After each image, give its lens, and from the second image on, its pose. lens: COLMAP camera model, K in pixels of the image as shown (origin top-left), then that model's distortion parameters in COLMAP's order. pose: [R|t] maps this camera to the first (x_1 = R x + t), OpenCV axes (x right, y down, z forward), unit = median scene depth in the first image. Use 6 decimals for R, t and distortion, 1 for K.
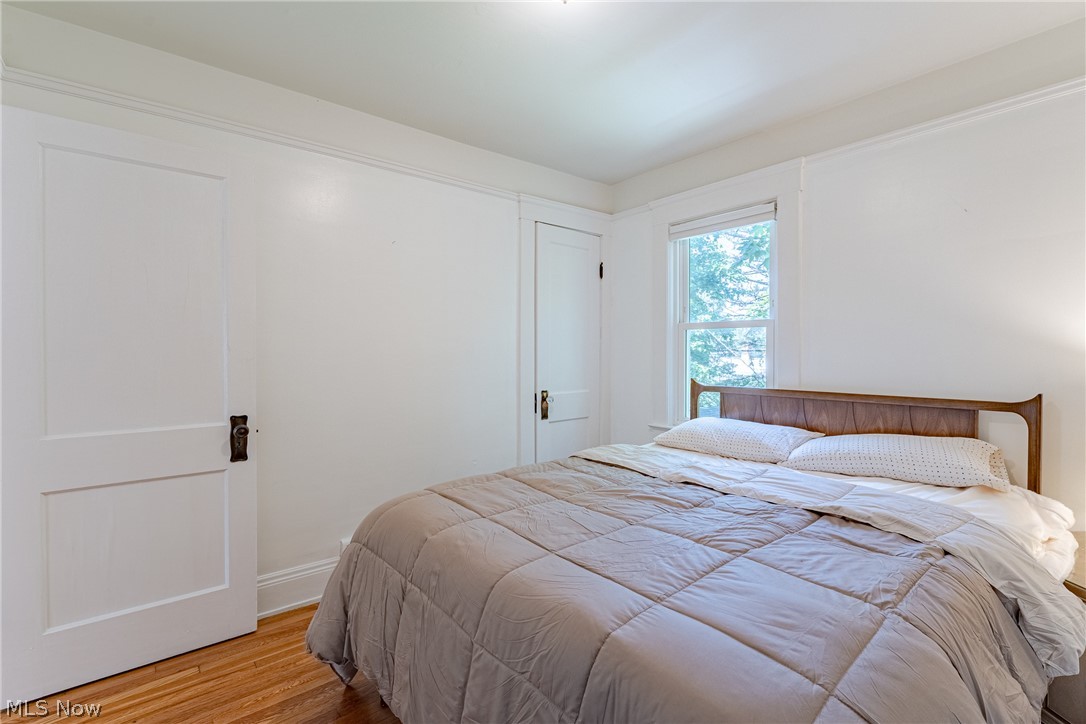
lens RADIAL K [[489.7, 0, 545.0], [0, 489.7, 357.6], [0, 0, 1]] dist [-0.001077, 0.000326]
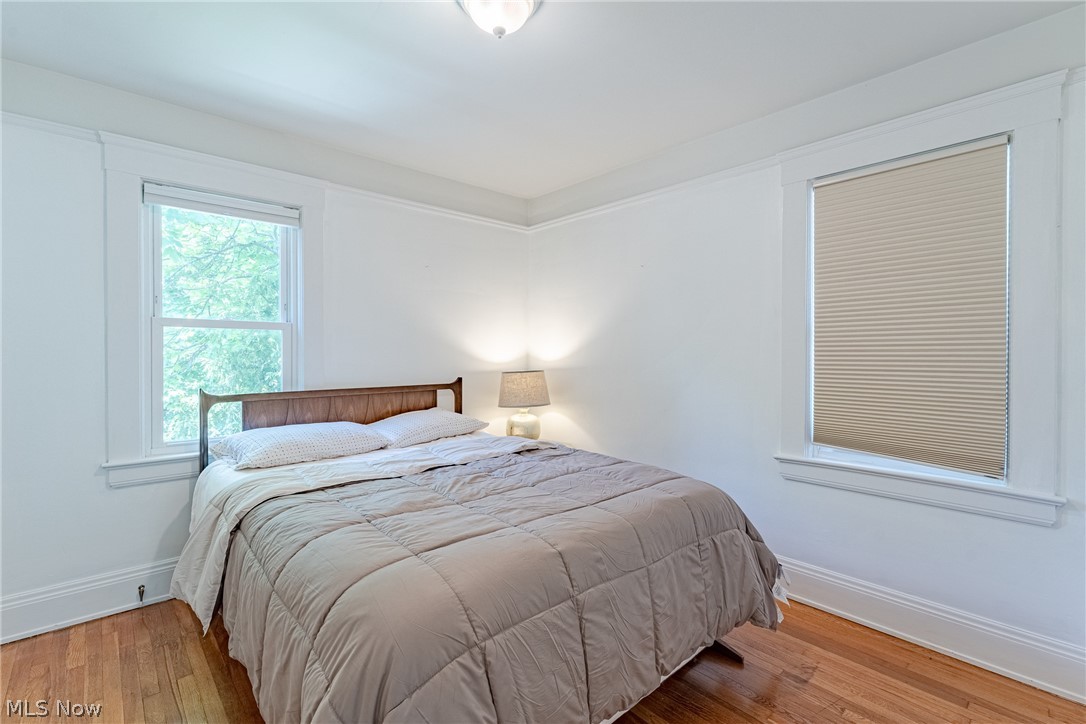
lens RADIAL K [[489.7, 0, 545.0], [0, 489.7, 357.9], [0, 0, 1]] dist [-0.001077, 0.000326]
pose [[-0.038968, -0.010552, 0.999185, -0.703334], [0.015451, 0.999818, 0.011161, -0.010727], [-0.999121, 0.015873, -0.038798, 0.627722]]
